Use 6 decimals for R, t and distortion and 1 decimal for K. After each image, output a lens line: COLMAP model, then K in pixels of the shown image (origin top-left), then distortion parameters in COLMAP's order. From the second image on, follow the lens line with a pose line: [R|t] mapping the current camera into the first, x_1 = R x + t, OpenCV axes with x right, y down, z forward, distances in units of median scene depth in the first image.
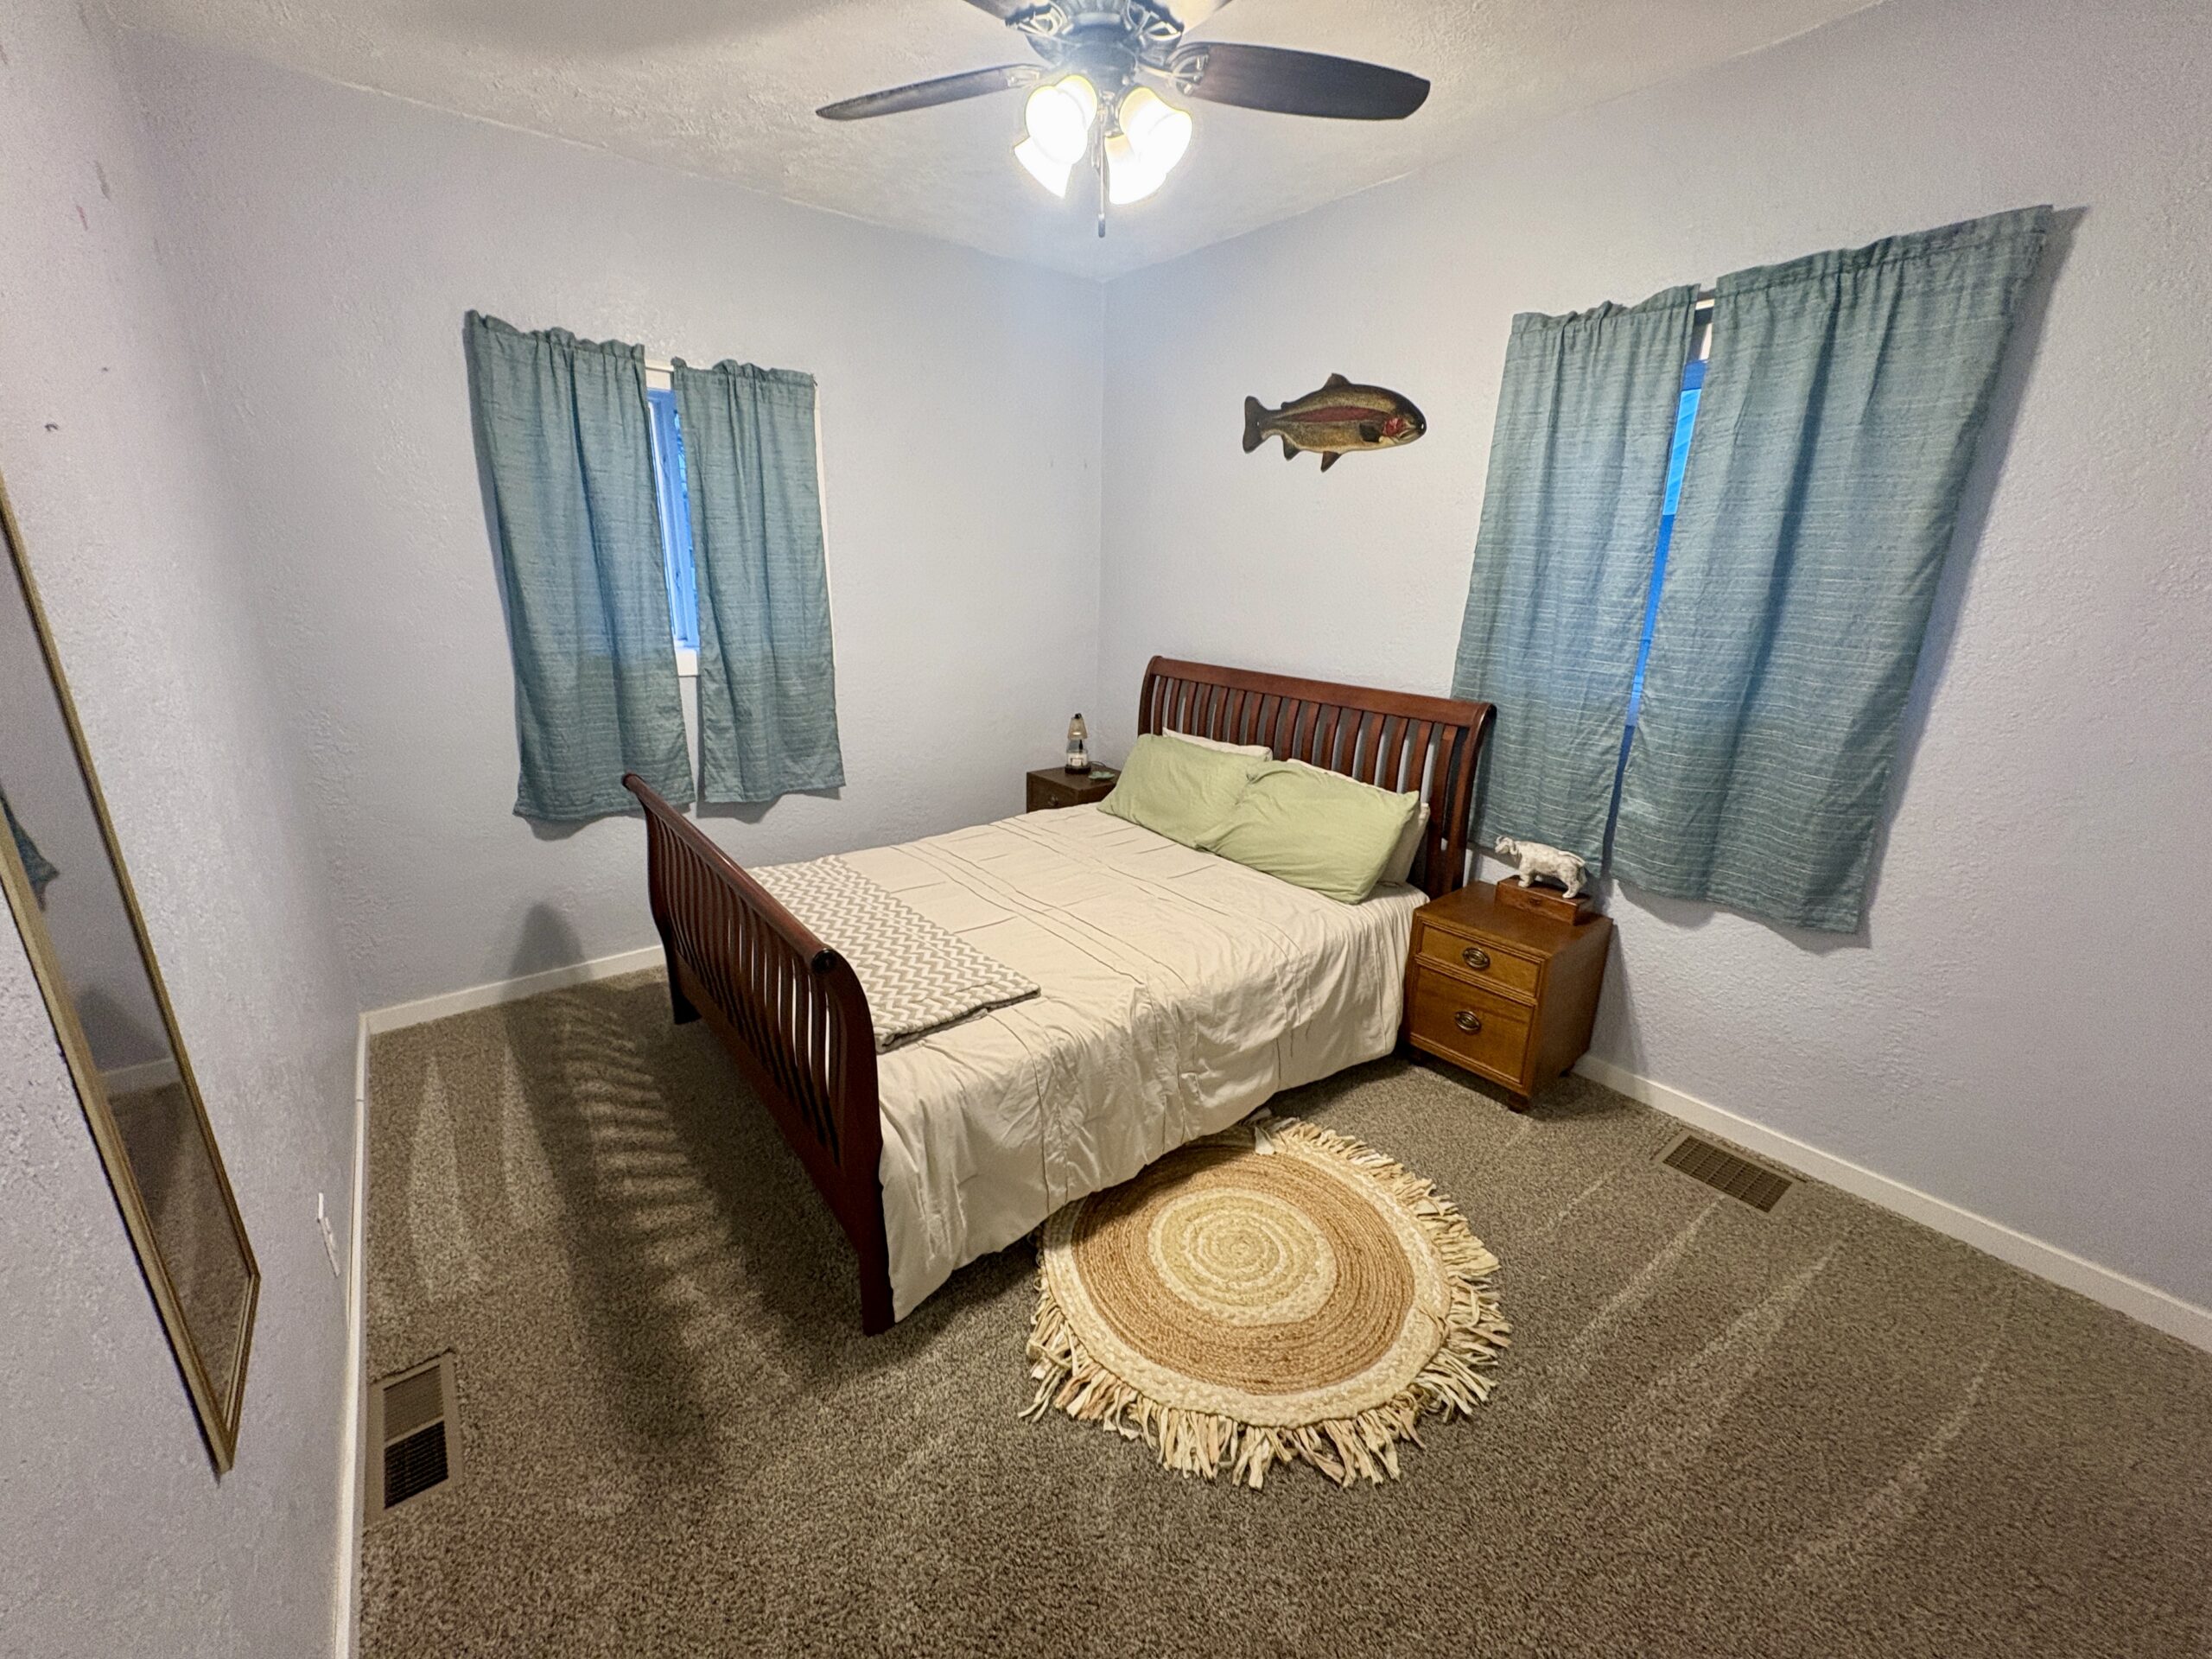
lens RADIAL K [[879.2, 0, 1105.2], [0, 879.2, 827.9], [0, 0, 1]] dist [-0.000567, 0.000186]
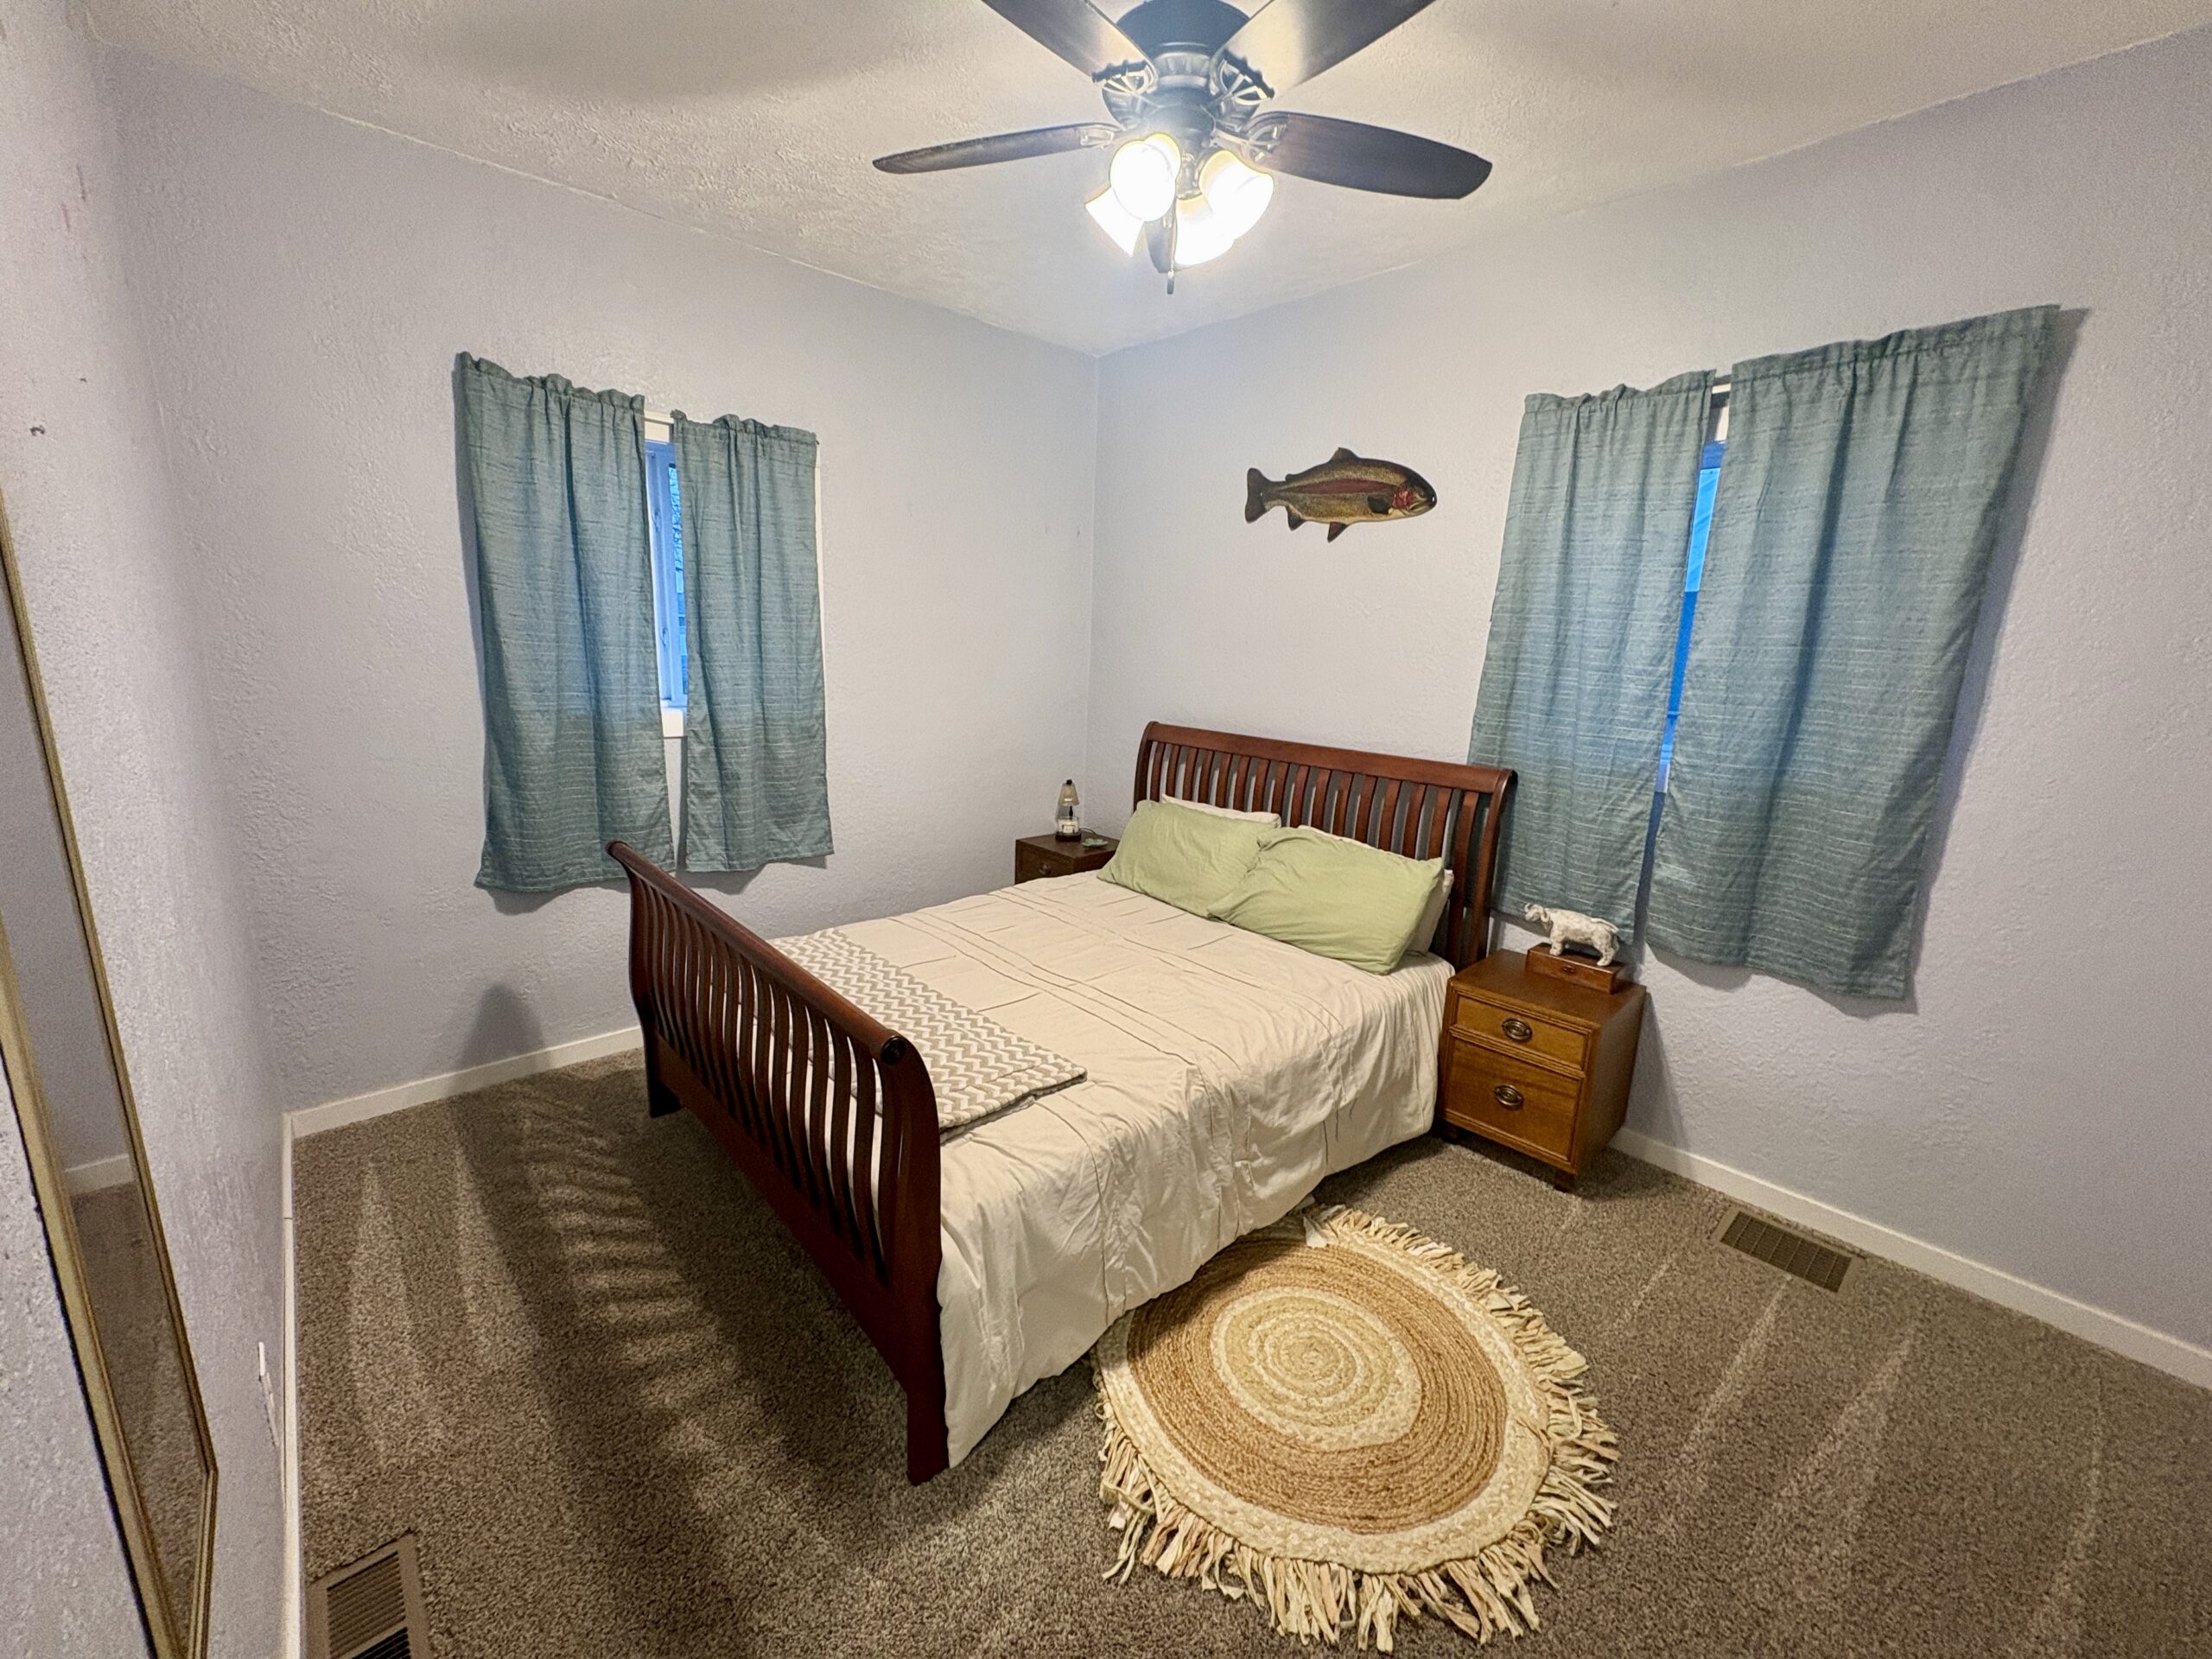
lens RADIAL K [[879.2, 0, 1104.0], [0, 879.2, 827.1], [0, 0, 1]] dist [-0.000567, 0.000186]
pose [[0.997437, -0.000001, 0.071551, -0.119375], [0.005618, 0.996914, -0.078299, -0.001410], [-0.071331, 0.078500, 0.994359, 0.058471]]
